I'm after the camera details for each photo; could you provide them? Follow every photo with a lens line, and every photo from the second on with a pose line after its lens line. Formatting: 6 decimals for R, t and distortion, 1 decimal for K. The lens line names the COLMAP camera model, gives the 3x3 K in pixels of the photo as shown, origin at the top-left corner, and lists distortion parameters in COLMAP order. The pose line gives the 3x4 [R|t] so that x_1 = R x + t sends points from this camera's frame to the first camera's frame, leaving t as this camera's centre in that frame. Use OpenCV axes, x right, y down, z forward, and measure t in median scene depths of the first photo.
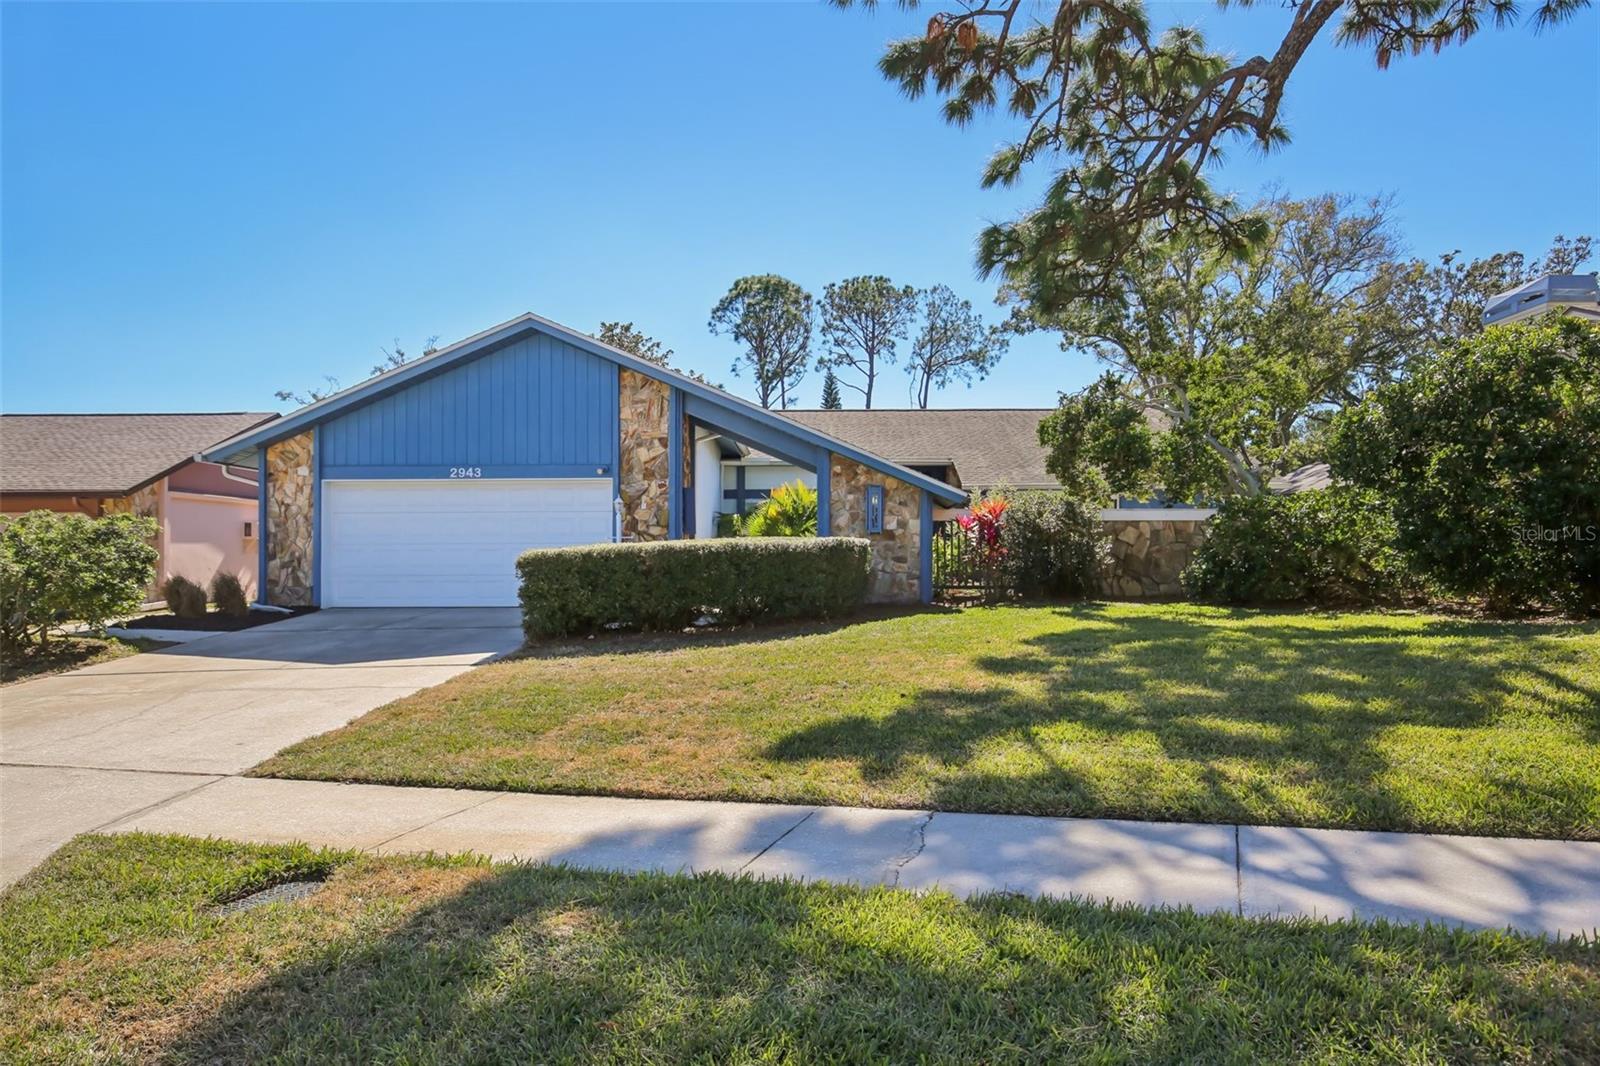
lens RADIAL K [[1043.4, 0, 806.7], [0, 1043.4, 535.8], [0, 0, 1]] dist [-0.009874, -0.001432]
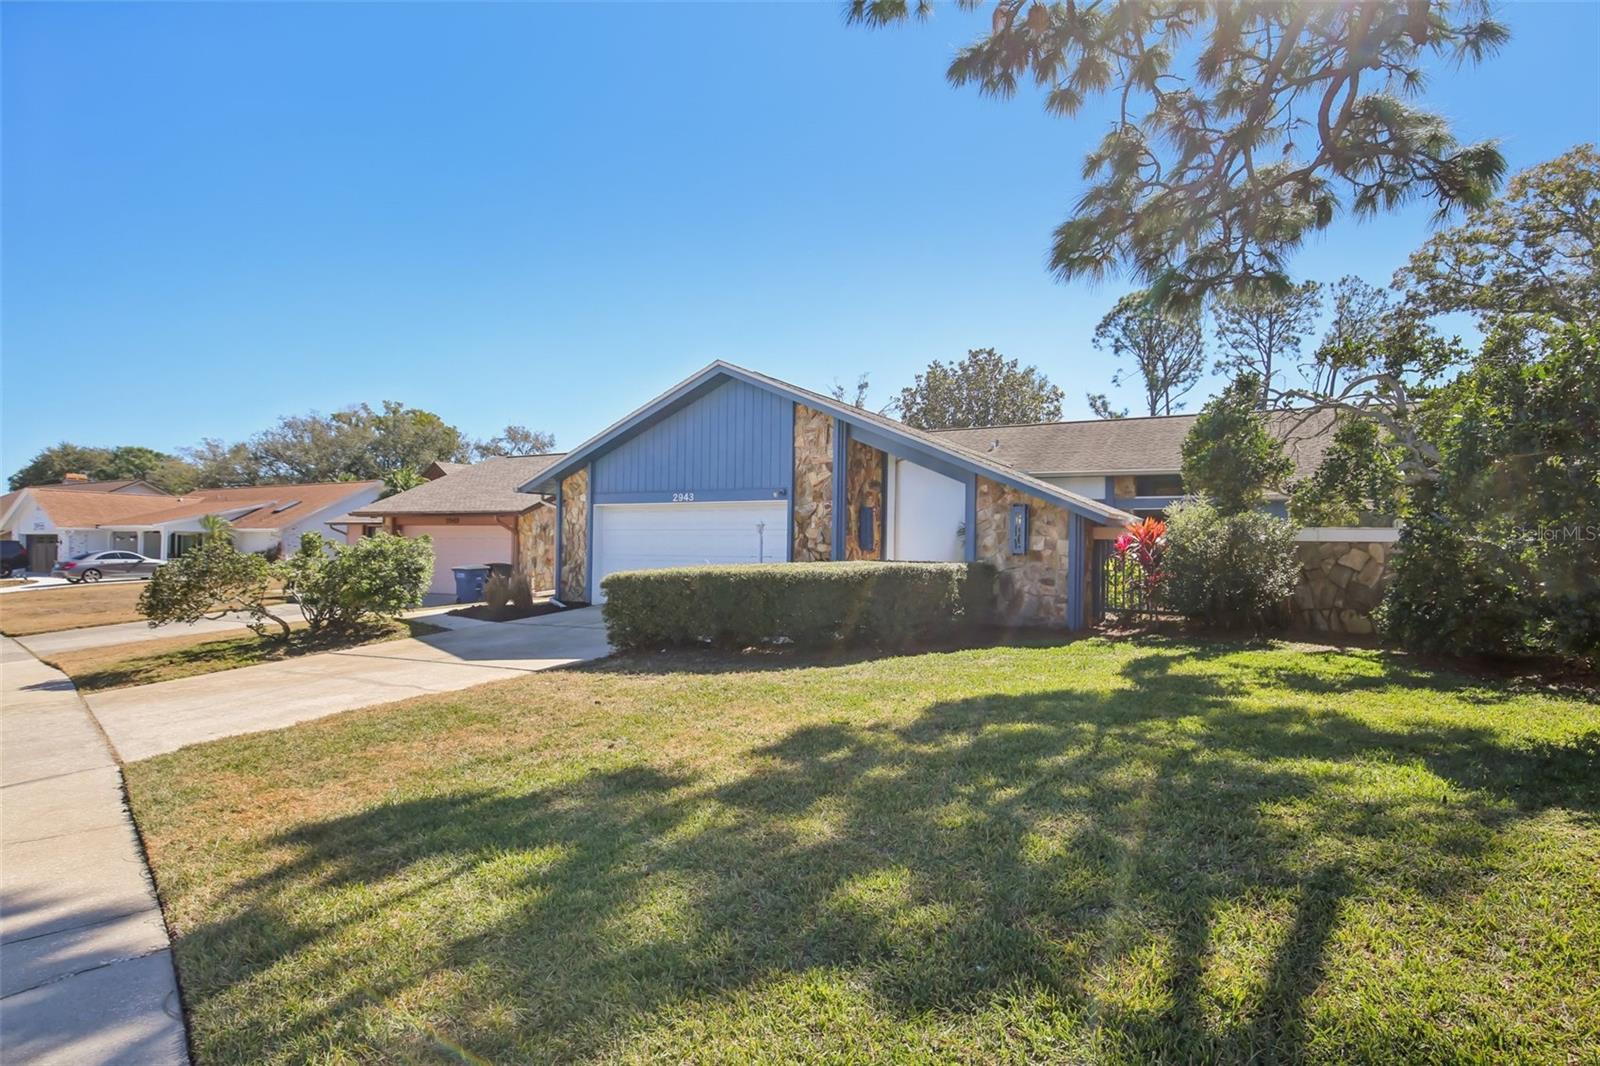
lens RADIAL K [[868.6, 0, 794.7], [0, 868.6, 527.2], [0, 0, 1]] dist [-0.017000, -0.000610]
pose [[0.866739, 0.003171, -0.498753, 0.283950], [-0.002595, 0.999995, 0.001847, -0.028101], [0.498756, -0.000307, 0.866742, 0.195582]]
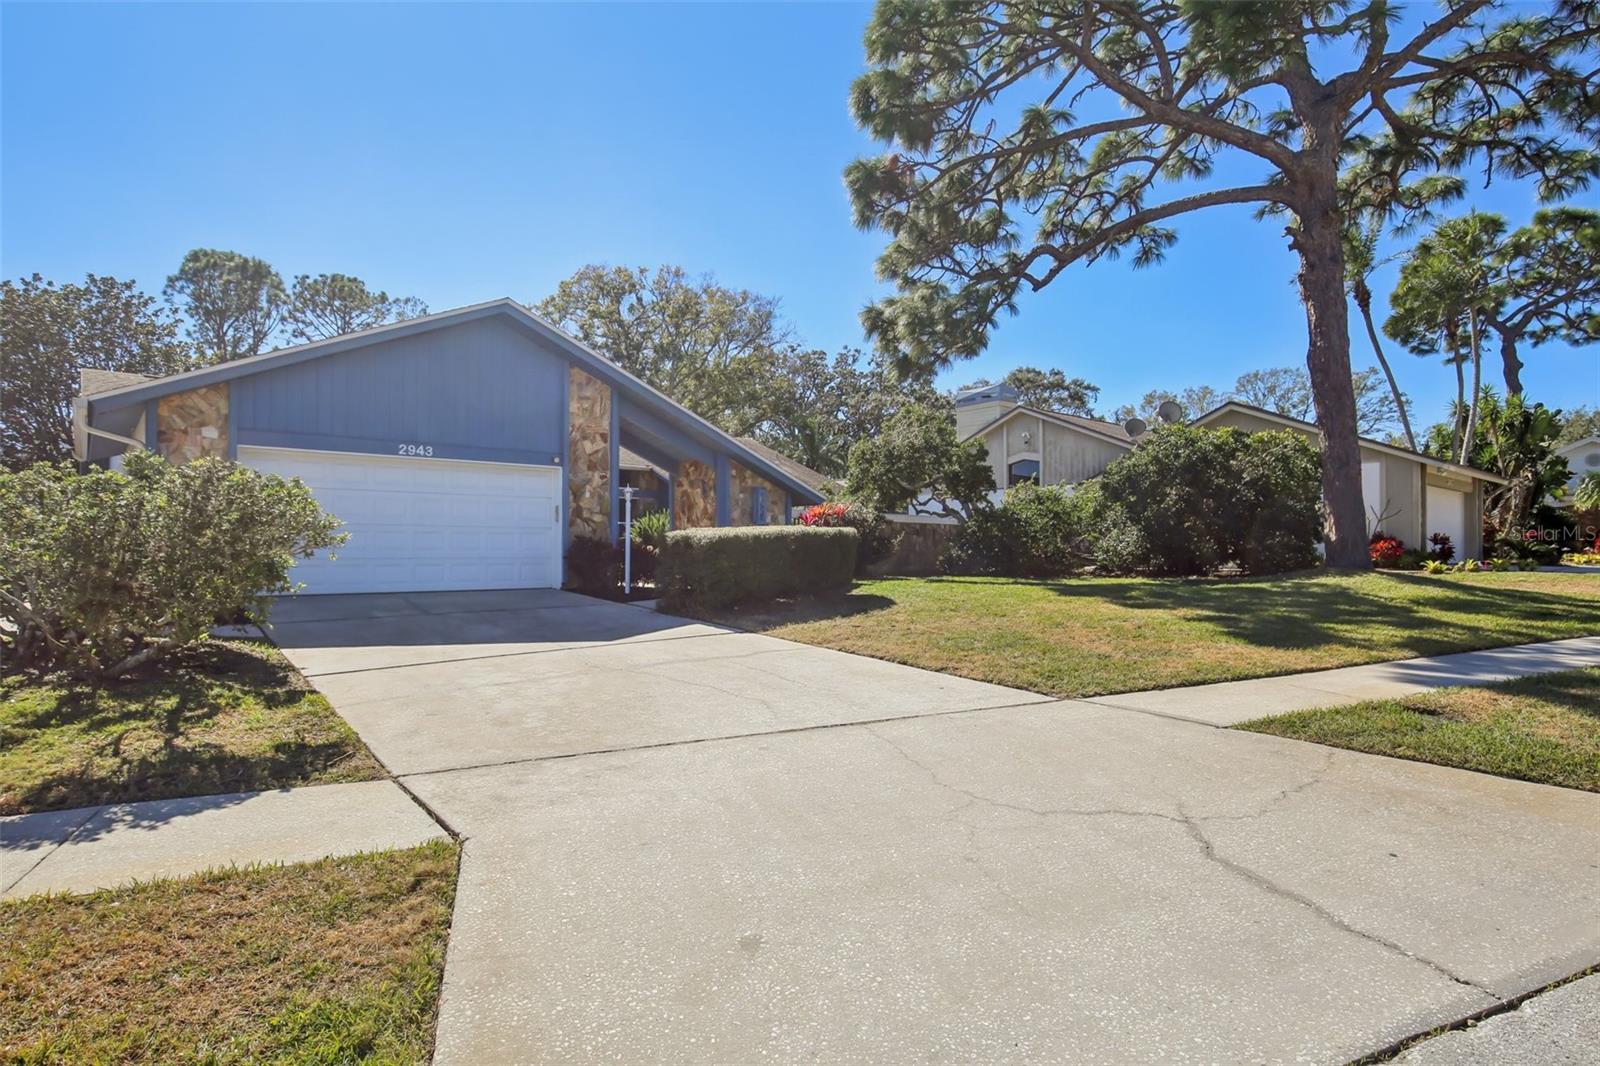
lens RADIAL K [[868.6, 0, 801.5], [0, 868.6, 541.1], [0, 0, 1]] dist [-0.017000, -0.000610]
pose [[0.758958, 0.015308, 0.650959, -0.572981], [-0.022476, 0.999744, 0.002695, 0.012056], [-0.650751, -0.016676, 0.759108, 0.170394]]
